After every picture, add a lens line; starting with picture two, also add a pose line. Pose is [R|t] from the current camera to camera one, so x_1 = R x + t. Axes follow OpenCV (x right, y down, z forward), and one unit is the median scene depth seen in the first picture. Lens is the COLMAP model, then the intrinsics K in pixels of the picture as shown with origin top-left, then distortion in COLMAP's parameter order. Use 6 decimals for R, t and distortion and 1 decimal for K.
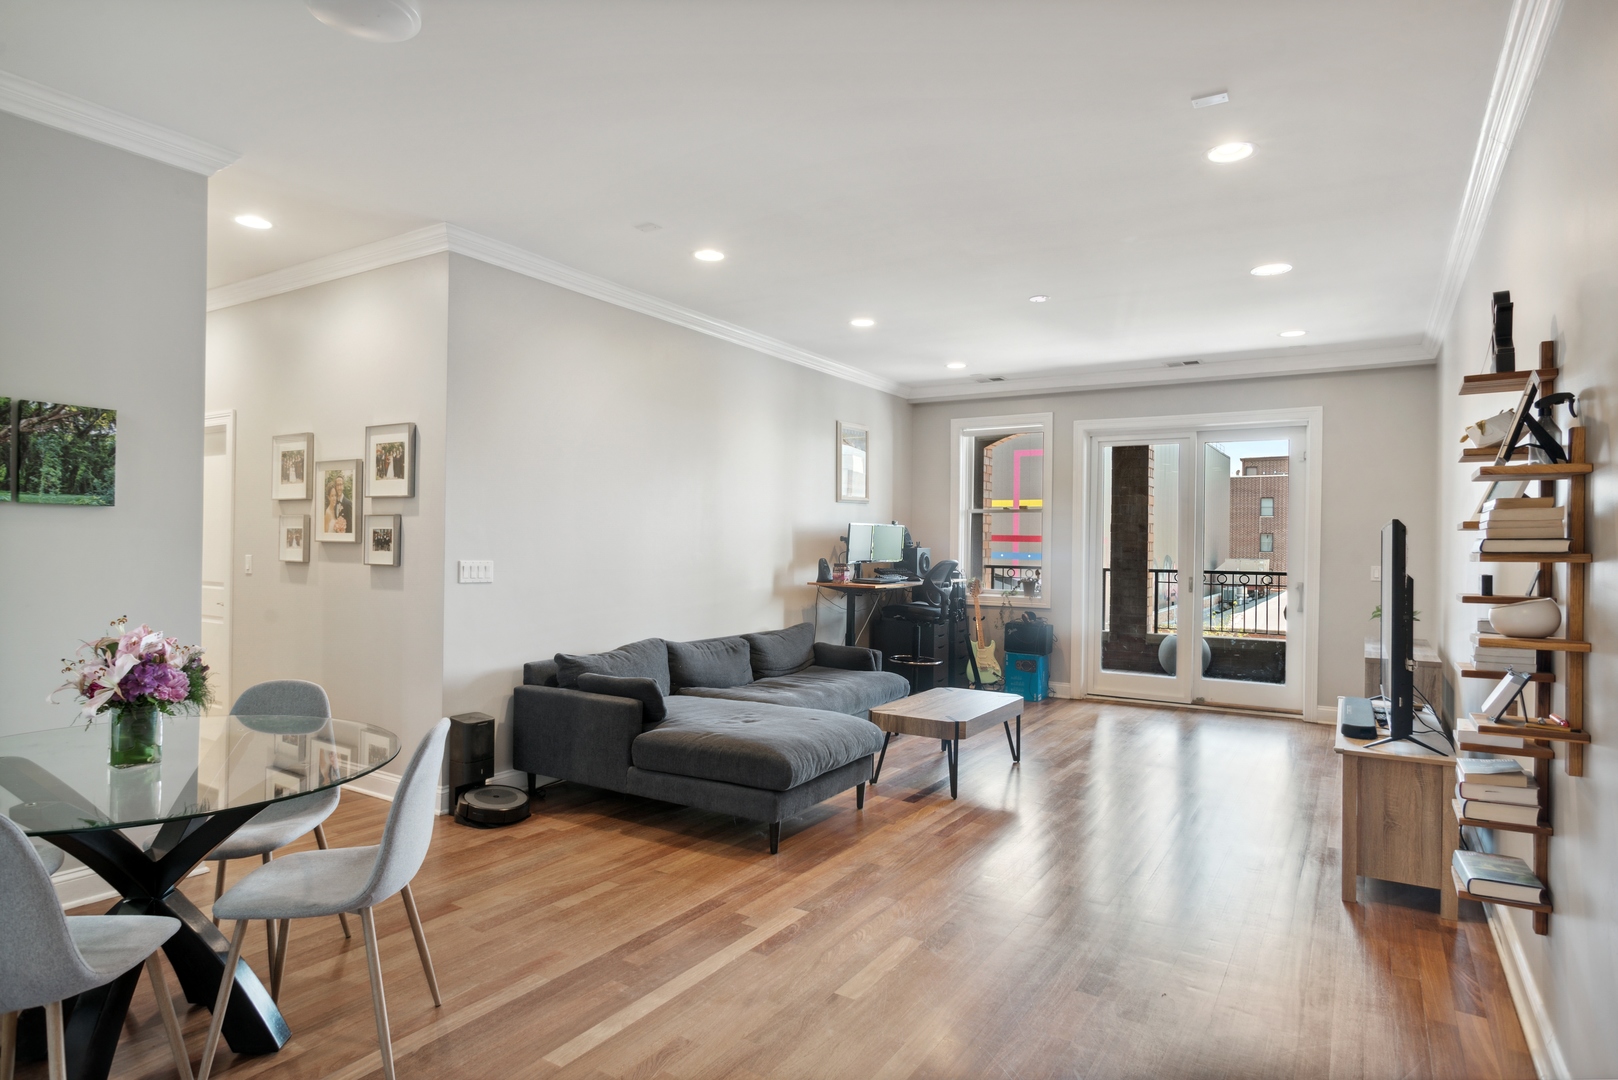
lens RADIAL K [[908.1, 0, 814.1], [0, 908.1, 542.9], [0, 0, 1]] dist [-0.027830, 0.017223]
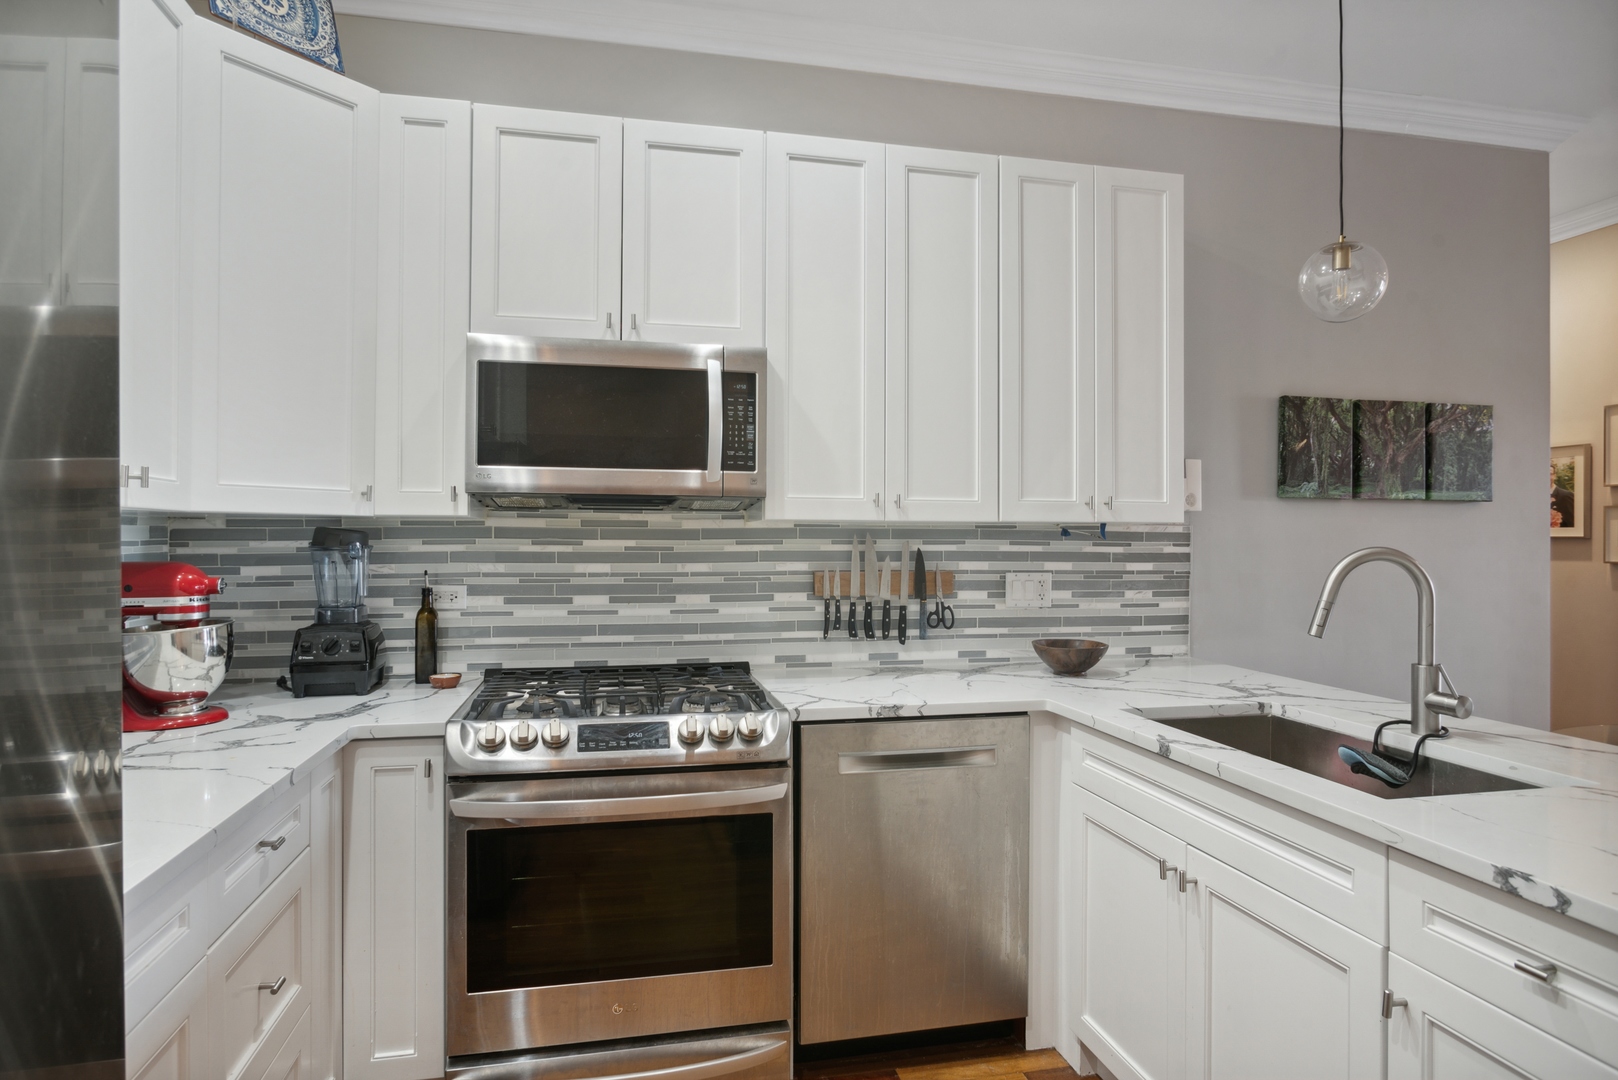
lens RADIAL K [[908.1, 0, 808.3], [0, 908.1, 538.9], [0, 0, 1]] dist [-0.027830, 0.017223]
pose [[0.691147, -0.009853, -0.722647, -0.406862], [0.006623, 0.999951, -0.007299, 0.002095], [0.722684, 0.000258, 0.691178, -0.168593]]
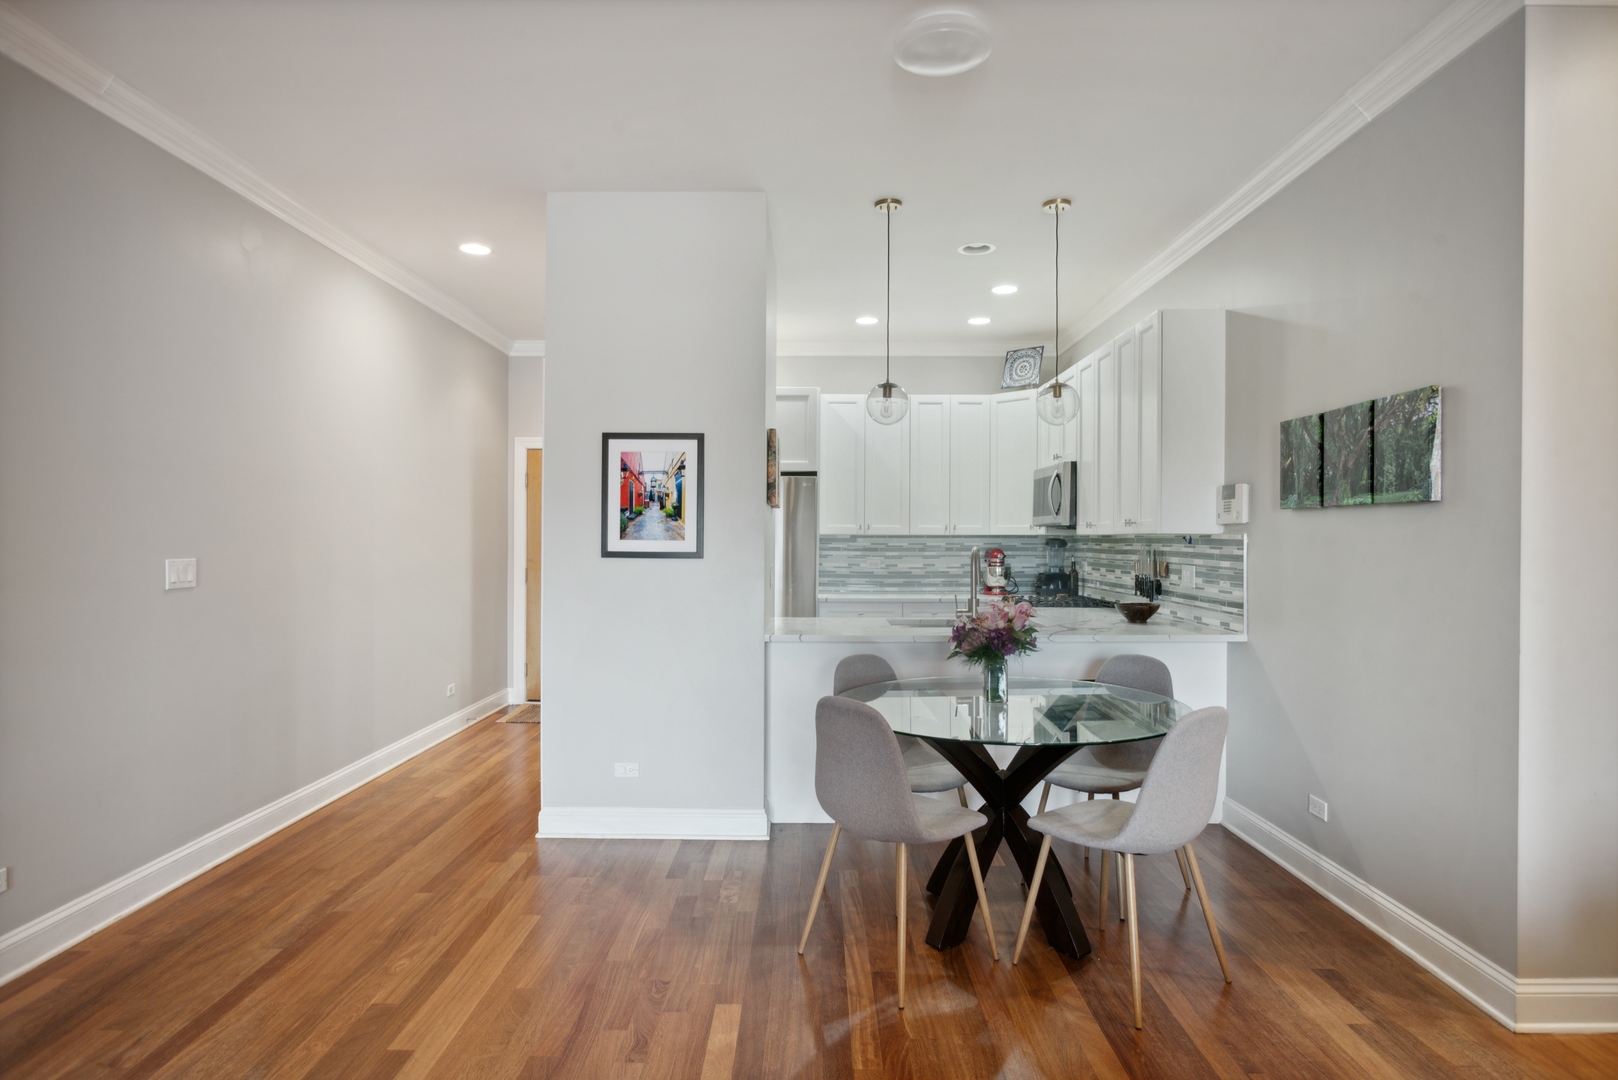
lens RADIAL K [[908.1, 0, 807.8], [0, 908.1, 537.4], [0, 0, 1]] dist [-0.027830, 0.017223]
pose [[-0.857822, -0.017086, -0.513663, 0.100288], [-0.015039, 0.999854, -0.008142, 0.005695], [0.513727, 0.000740, -0.857953, 0.991321]]
